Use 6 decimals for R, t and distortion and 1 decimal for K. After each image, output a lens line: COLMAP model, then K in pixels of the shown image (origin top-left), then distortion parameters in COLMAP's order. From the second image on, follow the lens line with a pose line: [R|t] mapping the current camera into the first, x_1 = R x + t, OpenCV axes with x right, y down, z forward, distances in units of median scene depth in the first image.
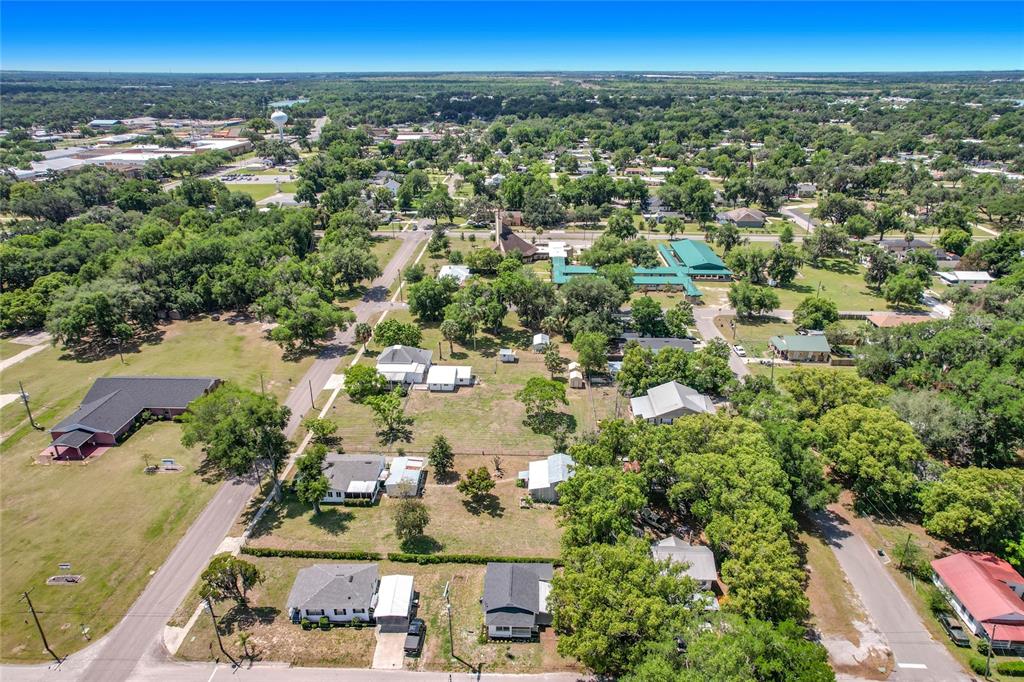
lens RADIAL K [[655.7, 0, 519.4], [0, 655.7, 340.5], [0, 0, 1]] dist [-0.072858, 0.092794]
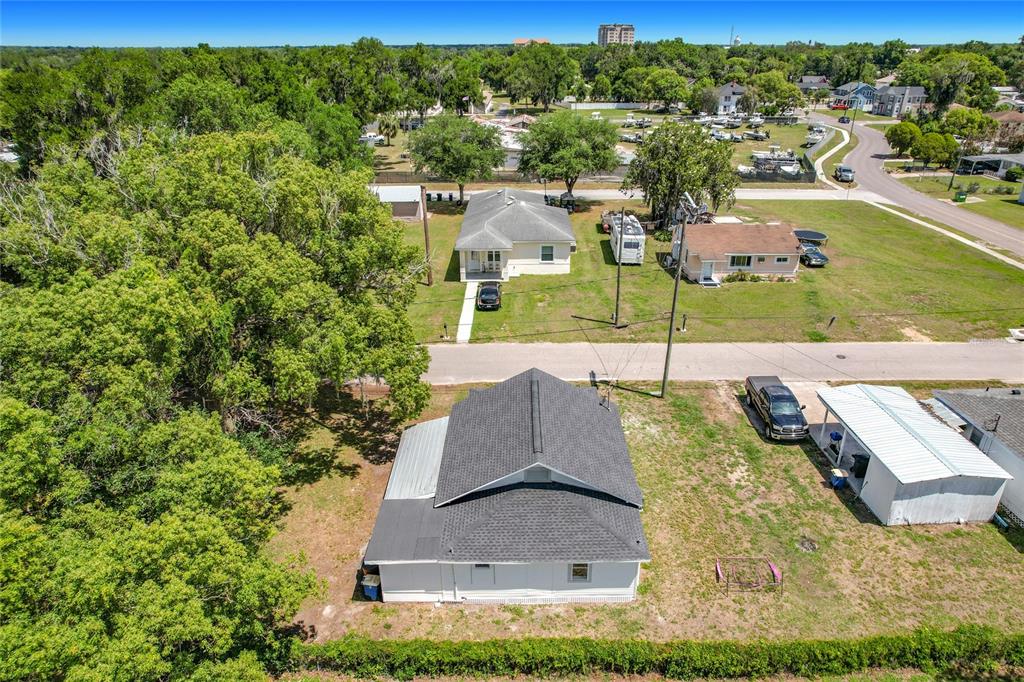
lens RADIAL K [[655.7, 0, 519.4], [0, 655.7, 340.5], [0, 0, 1]] dist [-0.072858, 0.092794]
pose [[-0.999674, 0.009518, -0.023680, 0.001406], [-0.010991, 0.676818, 0.736068, 0.082948], [0.023033, 0.736089, -0.676493, 0.739217]]
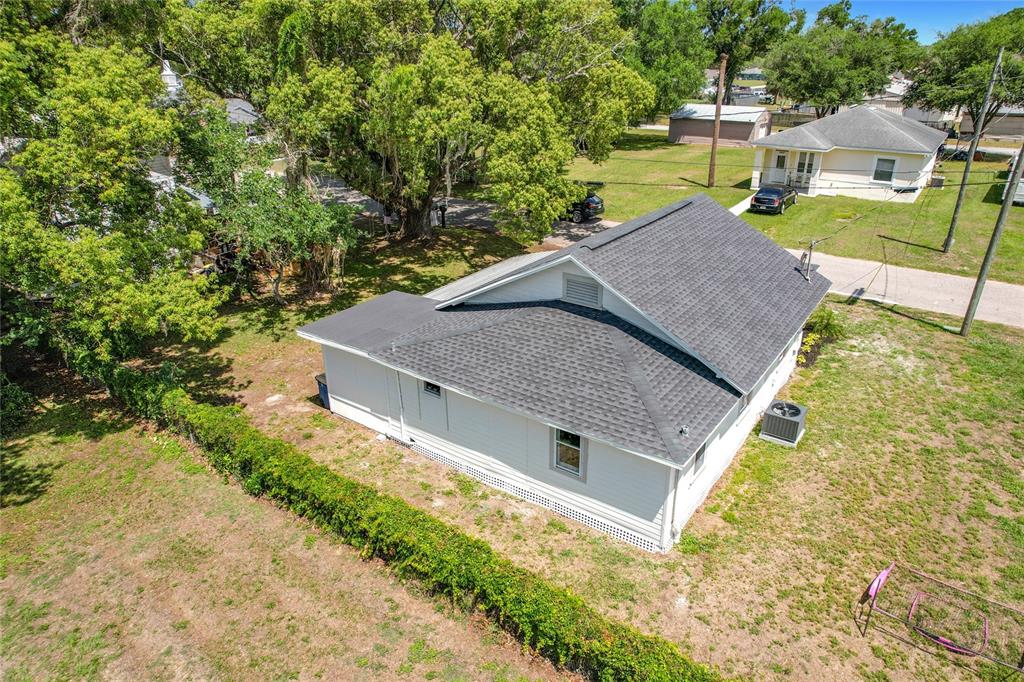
lens RADIAL K [[648.8, 0, 524.8], [0, 648.8, 344.6], [0, 0, 1]] dist [-0.067027, 0.061088]
pose [[-0.830302, -0.232604, 0.506453, -0.051351], [0.213185, 0.707066, 0.674247, 0.169798], [-0.514928, 0.667797, -0.537490, 0.712390]]
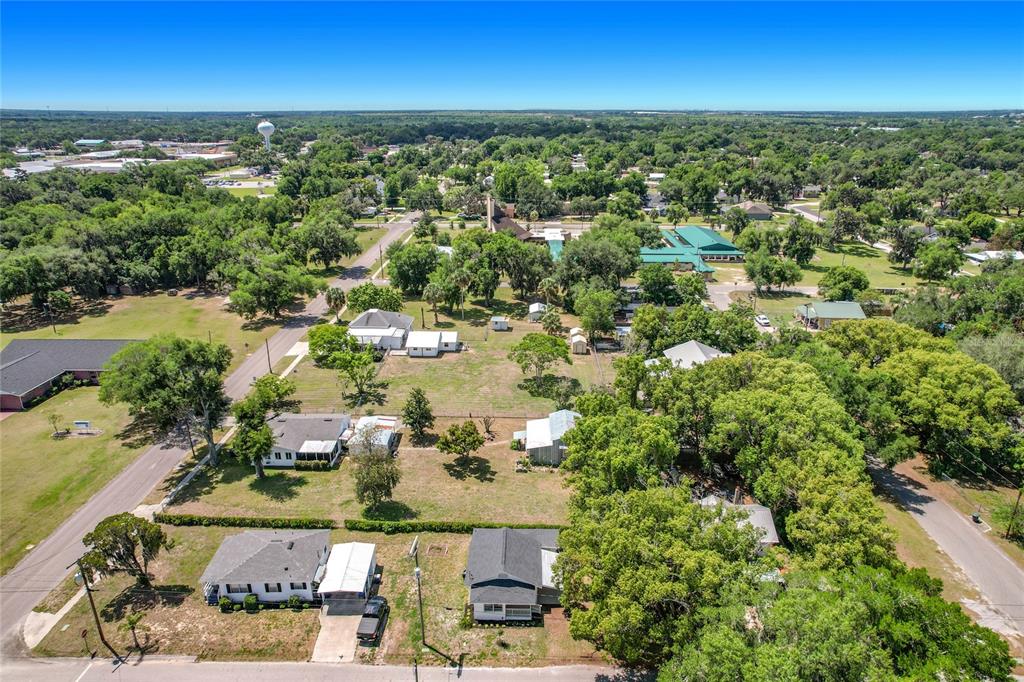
lens RADIAL K [[655.7, 0, 519.4], [0, 655.7, 340.5], [0, 0, 1]] dist [-0.072858, 0.092794]
pose [[0.999940, -0.002846, 0.010621, -0.001763], [0.003415, 0.998537, -0.053968, 0.109088], [-0.010452, 0.054001, 0.998486, 0.149972]]
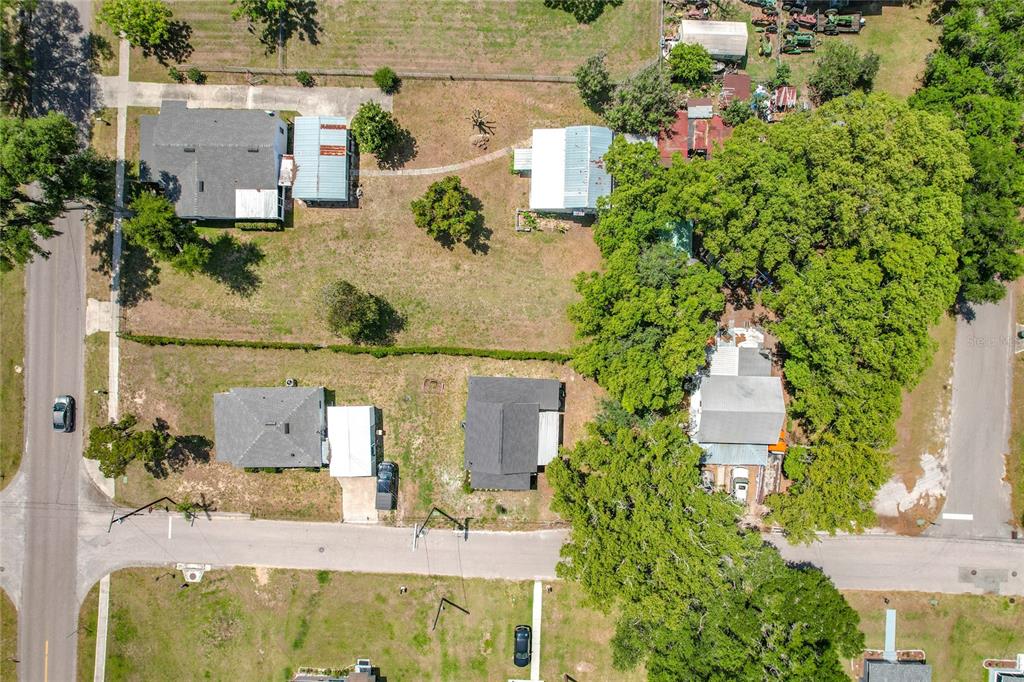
lens RADIAL K [[655.7, 0, 519.4], [0, 655.7, 340.5], [0, 0, 1]] dist [-0.072858, 0.092794]
pose [[0.999851, 0.010246, -0.013862, 0.011103], [0.009126, 0.367541, 0.929962, -0.229765], [0.014623, -0.929951, 0.367393, 0.521100]]
